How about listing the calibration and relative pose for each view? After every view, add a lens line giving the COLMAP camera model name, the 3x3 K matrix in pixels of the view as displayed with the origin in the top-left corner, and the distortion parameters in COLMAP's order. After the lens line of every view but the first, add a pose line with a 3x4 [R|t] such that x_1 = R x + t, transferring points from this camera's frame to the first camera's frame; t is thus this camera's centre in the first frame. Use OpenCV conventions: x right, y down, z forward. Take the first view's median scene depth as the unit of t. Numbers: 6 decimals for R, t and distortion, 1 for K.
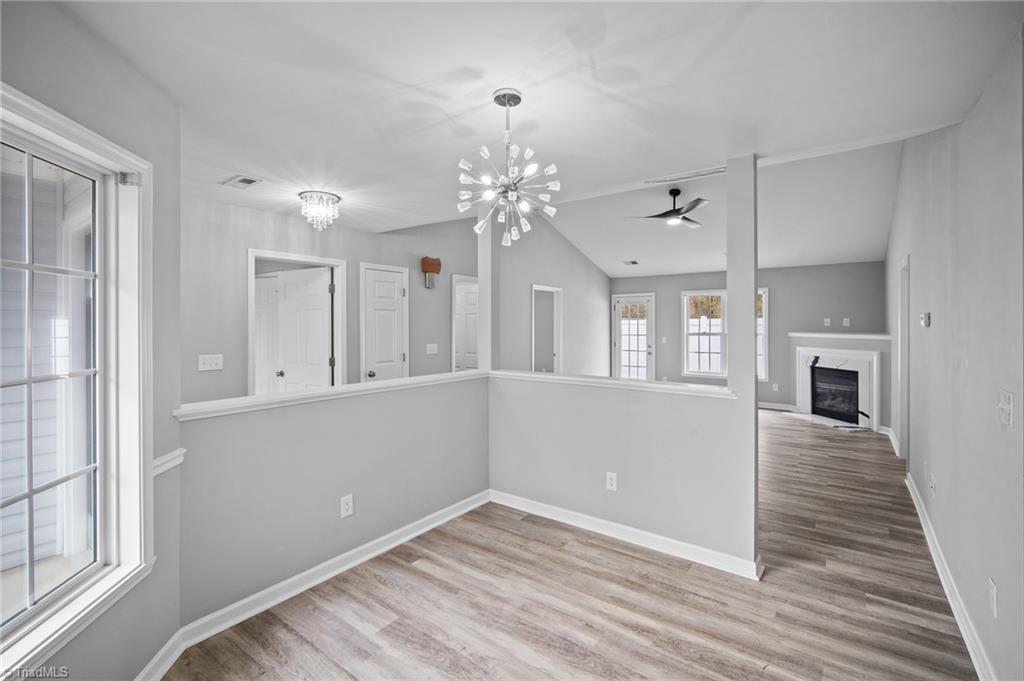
lens RADIAL K [[458.2, 0, 513.0], [0, 458.2, 326.2], [0, 0, 1]] dist [-0.003335, 0.000137]
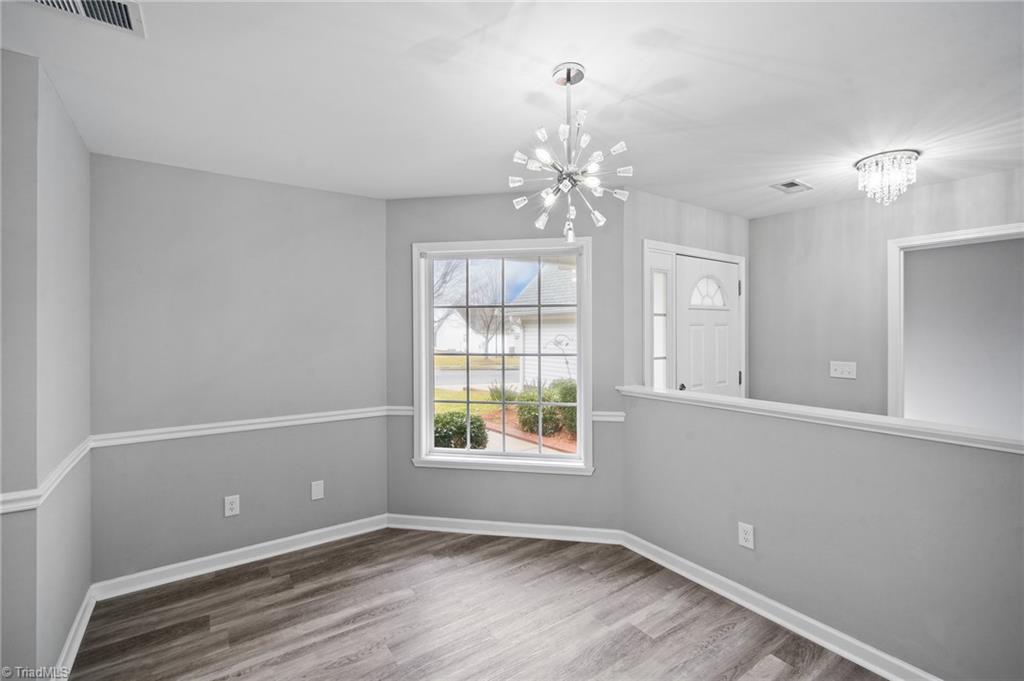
lens RADIAL K [[458.2, 0, 510.5], [0, 458.2, 334.2], [0, 0, 1]] dist [-0.003335, 0.000137]
pose [[-0.324711, 0.012133, -0.945735, 0.708279], [-0.003166, 0.999898, 0.013915, -0.010273], [0.945808, 0.007512, -0.324640, 0.974304]]
